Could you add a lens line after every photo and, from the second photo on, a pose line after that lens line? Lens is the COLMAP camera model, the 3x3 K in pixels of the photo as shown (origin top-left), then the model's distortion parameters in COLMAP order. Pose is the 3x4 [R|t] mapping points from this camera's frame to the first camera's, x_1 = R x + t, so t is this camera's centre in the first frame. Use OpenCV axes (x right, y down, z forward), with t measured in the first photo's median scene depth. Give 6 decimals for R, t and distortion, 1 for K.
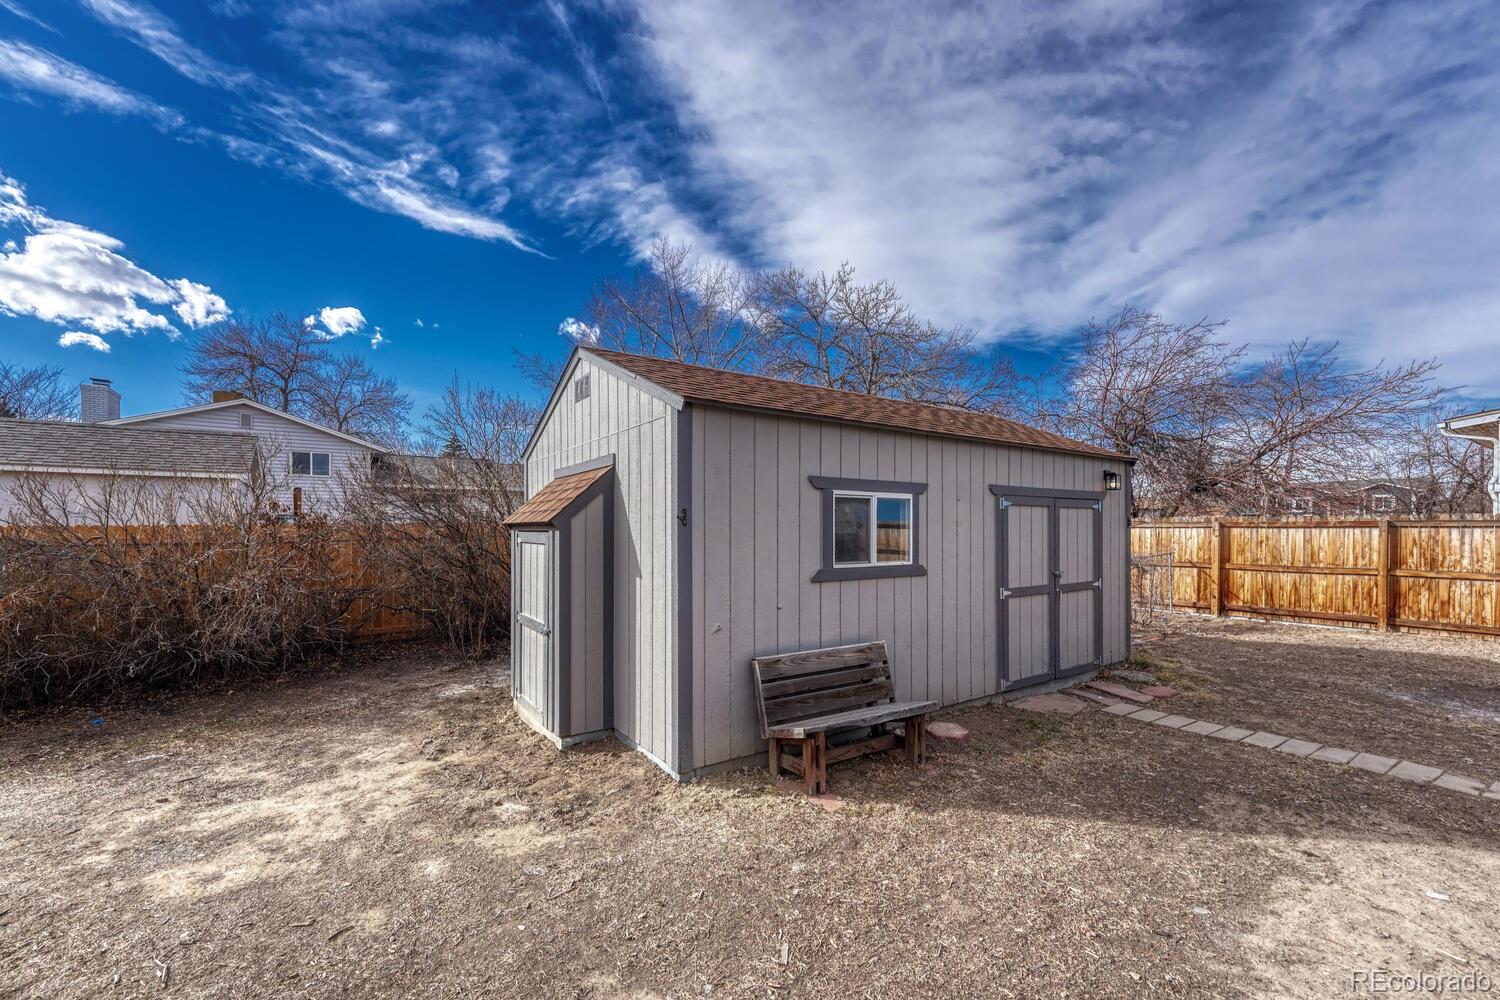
lens RADIAL K [[604.1, 0, 748.9], [0, 604.1, 529.7], [0, 0, 1]] dist [0.002016, 0.000310]
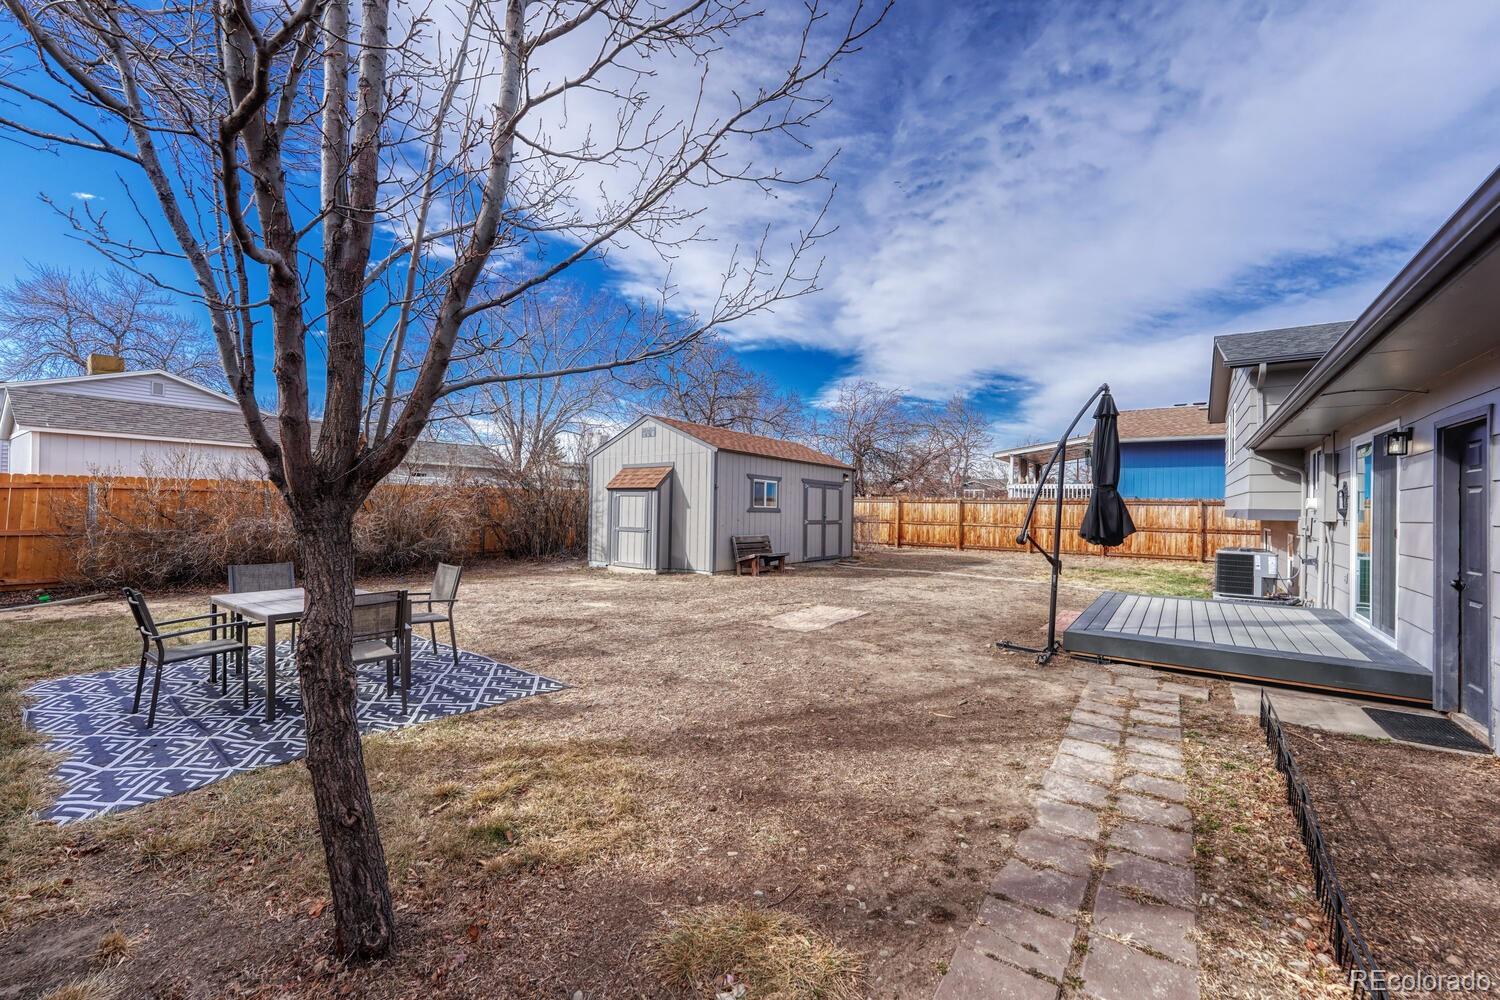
lens RADIAL K [[612.4, 0, 748.8], [0, 612.4, 504.7], [0, 0, 1]] dist [0.000058, 0.000033]
pose [[0.937801, 0.019649, 0.346616, -0.642526], [-0.015973, 0.999782, -0.013459, 0.068080], [-0.346804, 0.007085, 0.937911, -1.223111]]
